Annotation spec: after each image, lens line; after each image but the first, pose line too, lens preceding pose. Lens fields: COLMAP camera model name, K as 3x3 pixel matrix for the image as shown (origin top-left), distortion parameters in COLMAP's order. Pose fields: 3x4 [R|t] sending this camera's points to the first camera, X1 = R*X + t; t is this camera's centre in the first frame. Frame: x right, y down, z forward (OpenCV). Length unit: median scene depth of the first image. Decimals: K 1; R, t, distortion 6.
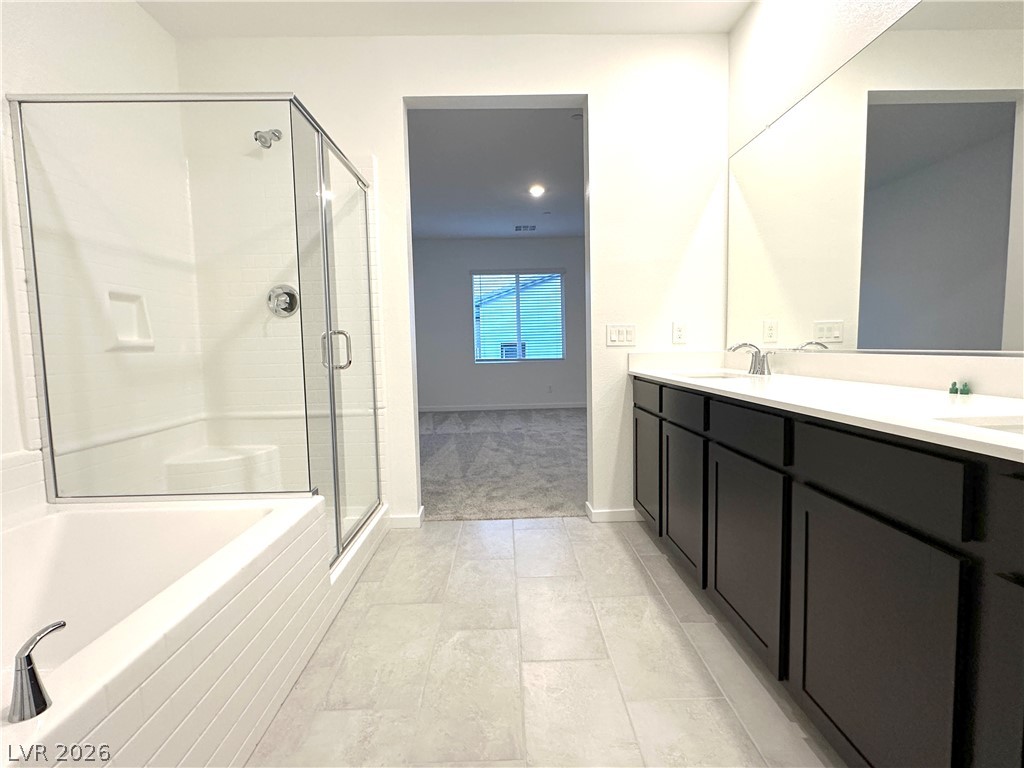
lens RADIAL K [[507.6, 0, 512.0], [0, 507.6, 384.0], [0, 0, 1]] dist [0.000775, -0.000926]
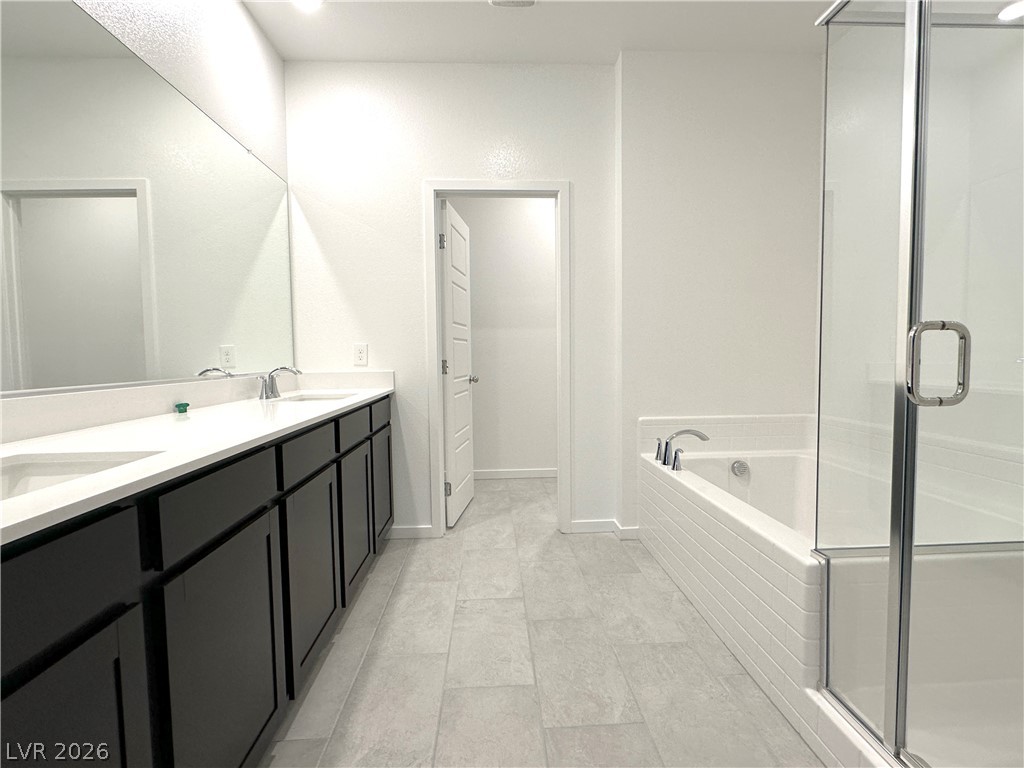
lens RADIAL K [[507.6, 0, 512.0], [0, 507.6, 384.0], [0, 0, 1]] dist [0.000775, -0.000926]
pose [[-0.998954, 0.040071, -0.022029, 0.064344], [0.036783, 0.990371, 0.133460, -0.168964], [0.027165, 0.132510, -0.990809, 2.011323]]
